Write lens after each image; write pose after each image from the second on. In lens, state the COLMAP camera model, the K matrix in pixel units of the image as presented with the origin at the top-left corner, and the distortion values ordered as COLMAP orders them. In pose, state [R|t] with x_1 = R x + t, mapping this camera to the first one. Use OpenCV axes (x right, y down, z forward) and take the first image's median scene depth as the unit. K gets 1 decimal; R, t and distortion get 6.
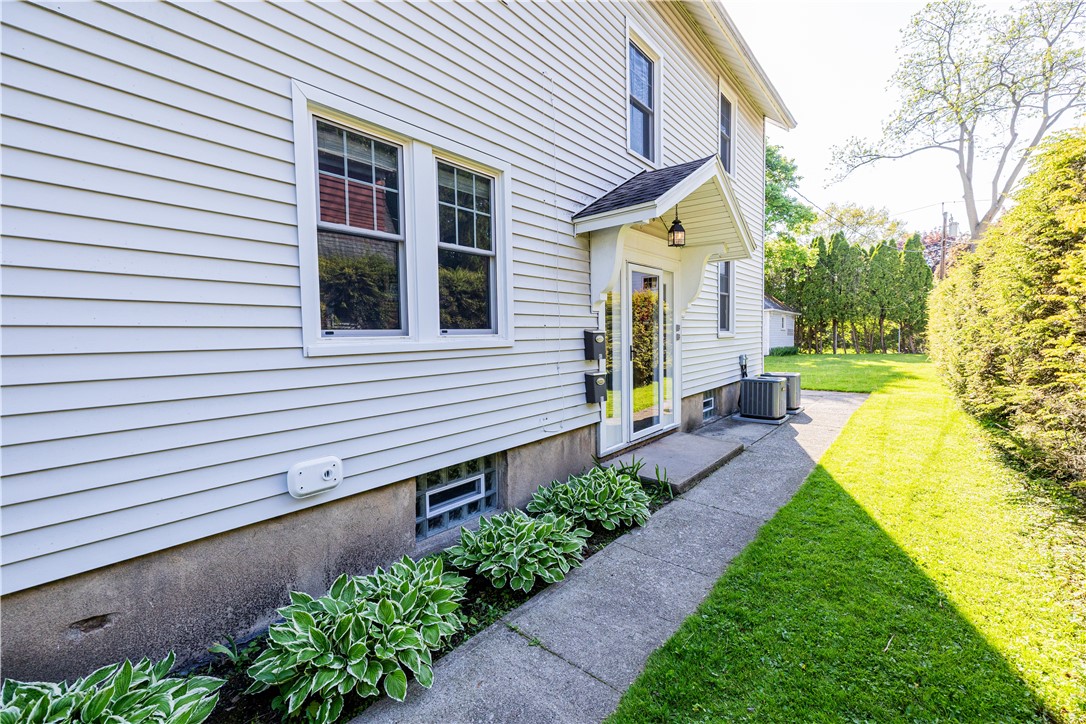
lens RADIAL K [[448.8, 0, 543.0], [0, 448.8, 362.0], [0, 0, 1]] dist [0.001040, 0.000141]
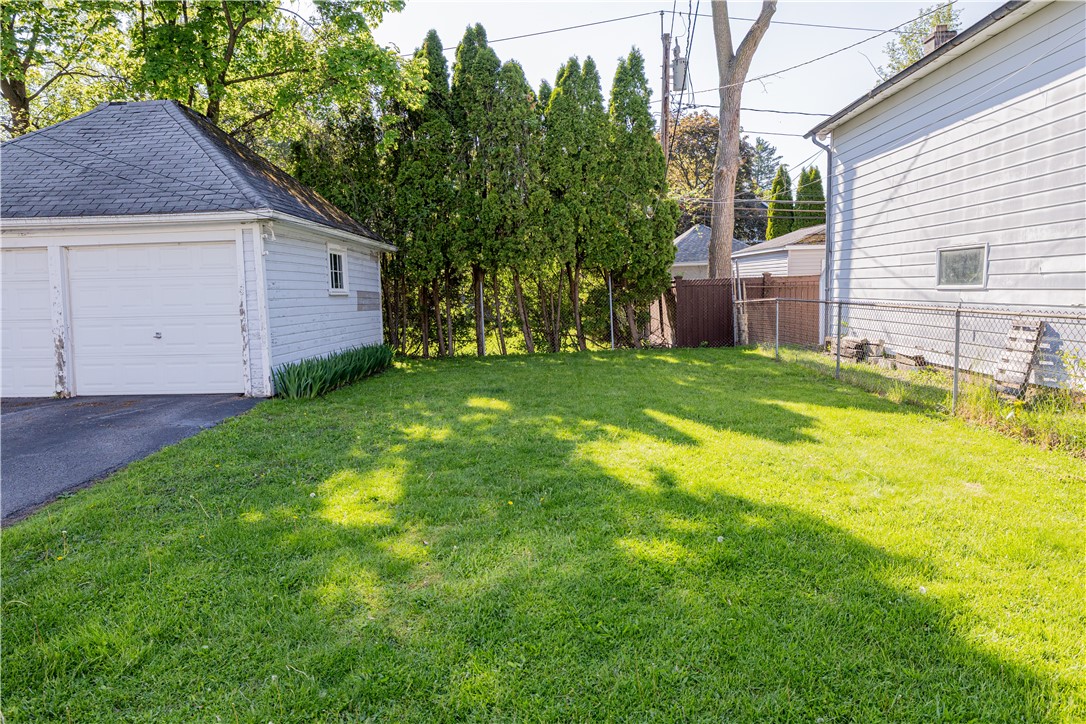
lens RADIAL K [[695.0, 0, 543.0], [0, 695.0, 362.0], [0, 0, 1]] dist [0.000178, 0.000500]
pose [[0.778358, -0.070699, 0.623827, 0.332252], [0.051672, 0.997482, 0.048573, -0.039808], [-0.625690, -0.005573, 0.780052, 0.523820]]
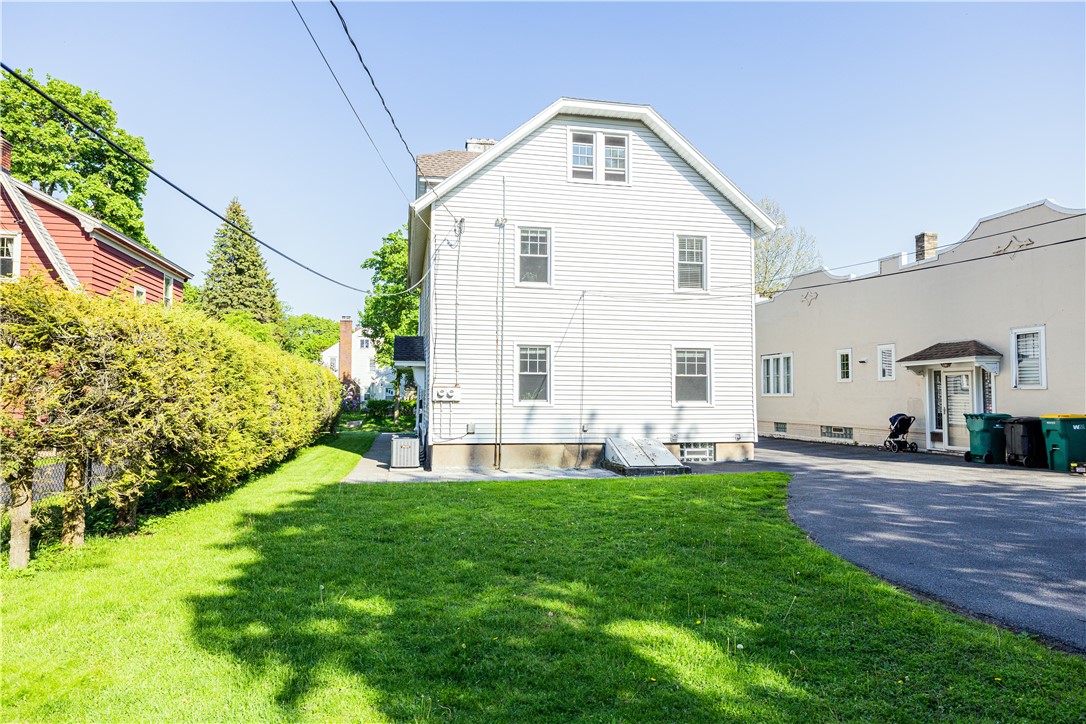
lens RADIAL K [[695.0, 0, 543.0], [0, 695.0, 362.0], [0, 0, 1]] dist [0.000178, 0.000500]
pose [[-0.630787, -0.032118, -0.775291, 0.764523], [-0.043005, 0.999054, -0.006399, -0.080201], [0.774763, 0.029305, -0.631572, 1.011690]]
